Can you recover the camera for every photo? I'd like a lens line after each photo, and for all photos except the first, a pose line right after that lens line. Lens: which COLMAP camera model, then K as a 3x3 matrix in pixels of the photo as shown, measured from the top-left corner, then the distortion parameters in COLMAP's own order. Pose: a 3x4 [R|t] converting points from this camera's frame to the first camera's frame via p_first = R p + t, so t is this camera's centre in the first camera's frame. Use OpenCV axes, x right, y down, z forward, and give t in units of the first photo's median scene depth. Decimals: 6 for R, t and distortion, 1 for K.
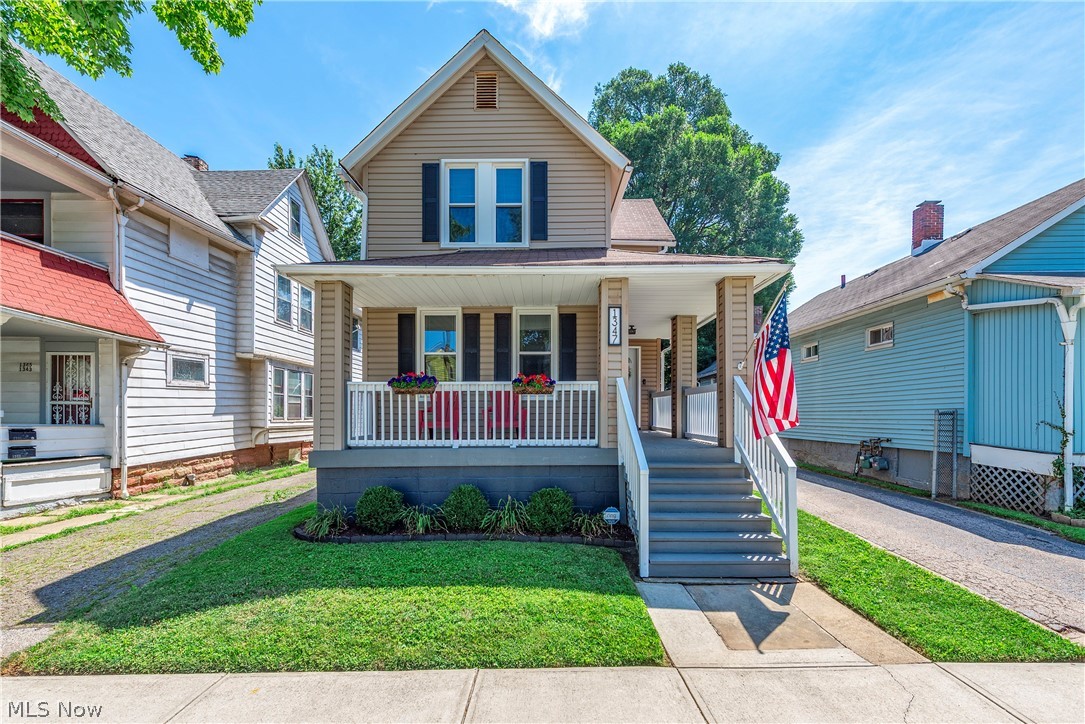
lens RADIAL K [[481.8, 0, 544.3], [0, 481.8, 412.3], [0, 0, 1]] dist [0.013815, -0.001004]
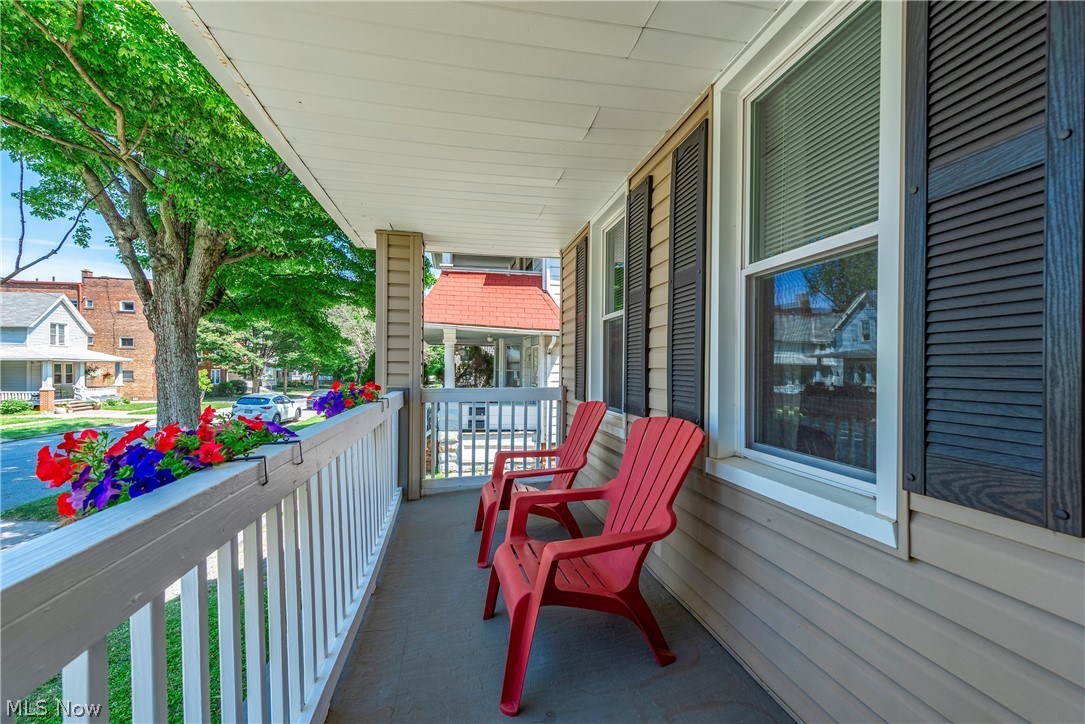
lens RADIAL K [[426.1, 0, 542.5], [0, 426.1, 367.2], [0, 0, 1]] dist [0.016988, -0.004578]
pose [[0.214937, 0.005020, -0.976615, 0.126851], [0.000082, 0.999987, 0.005158, -0.080837], [0.976628, -0.001189, 0.214934, 0.871073]]
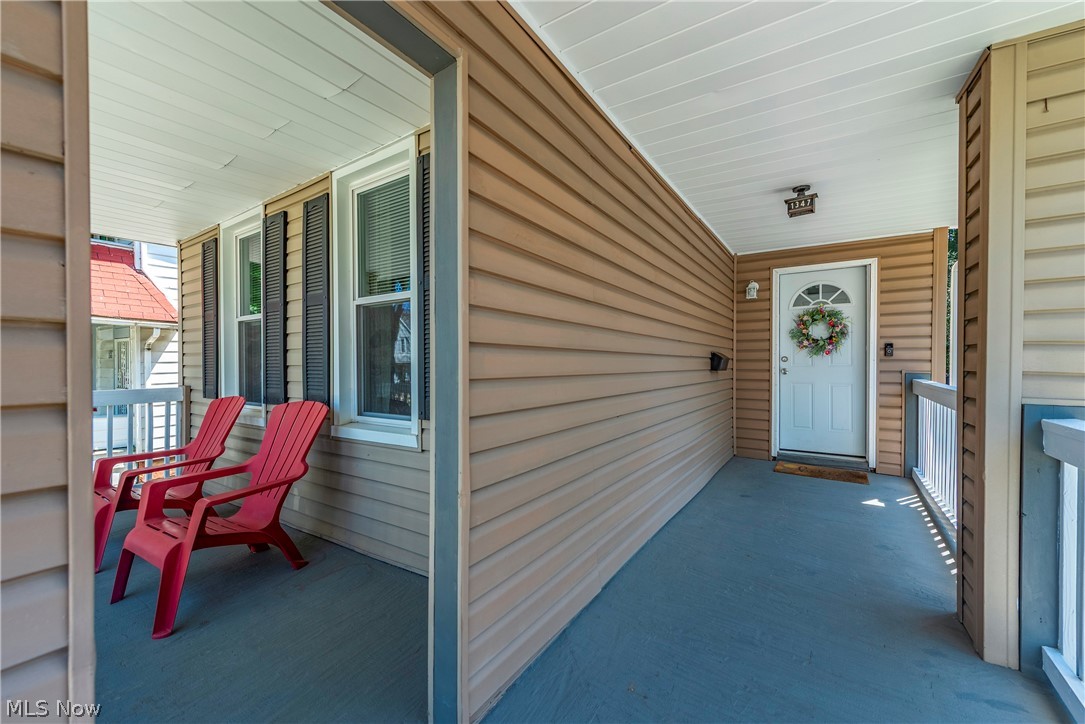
lens RADIAL K [[426.1, 0, 542.5], [0, 426.1, 367.2], [0, 0, 1]] dist [0.016988, -0.004578]
pose [[0.837617, 0.002133, -0.546255, 0.237528], [0.006226, 0.999890, 0.013451, -0.080634], [0.546223, -0.014668, 0.837511, 0.818930]]
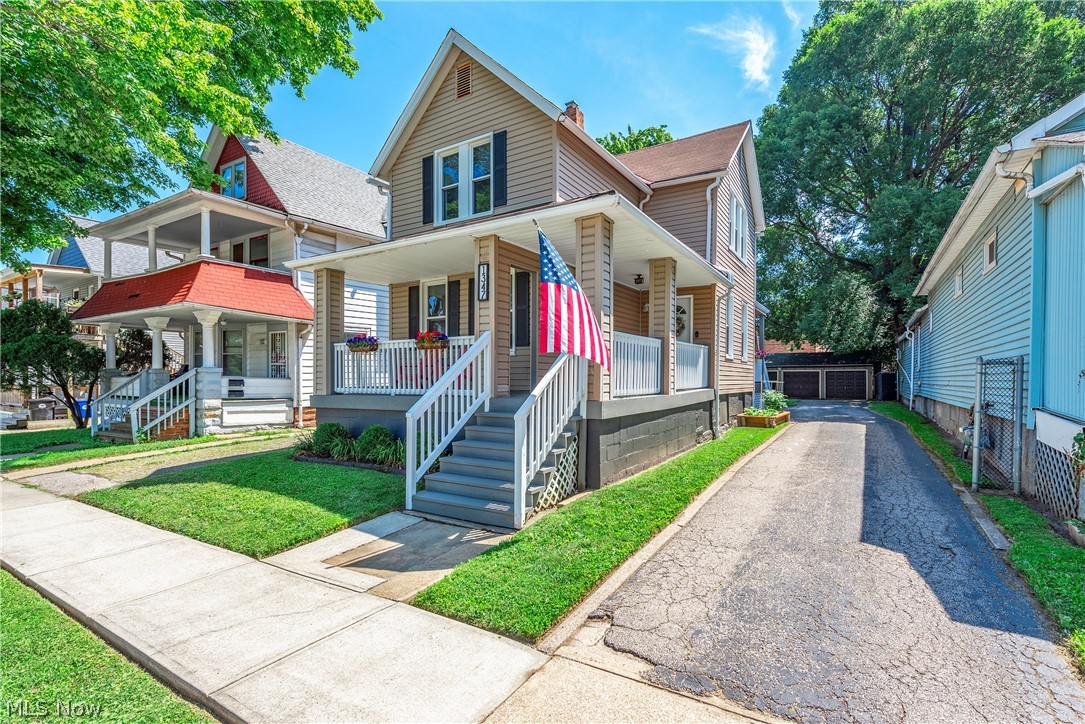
lens RADIAL K [[491.4, 0, 562.5], [0, 491.4, 382.1], [0, 0, 1]] dist [0.012713, -0.000128]
pose [[0.861668, 0.006288, -0.507433, 0.662256], [-0.000002, 0.999923, 0.012387, 0.020535], [0.507472, -0.010673, 0.861602, 0.124557]]
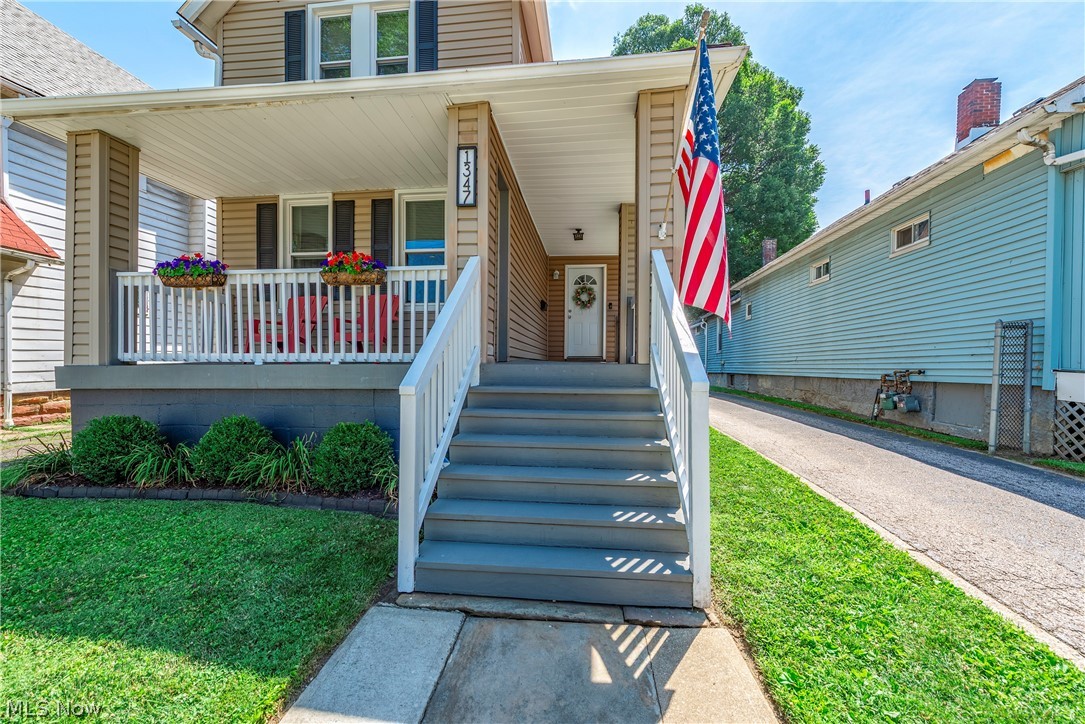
lens RADIAL K [[426.1, 0, 542.5], [0, 426.1, 367.2], [0, 0, 1]] dist [0.016988, -0.004578]
pose [[0.994307, 0.006068, -0.106382, 0.244756], [-0.005186, 0.999950, 0.008558, 0.057564], [0.106429, -0.007958, 0.994288, 0.340031]]
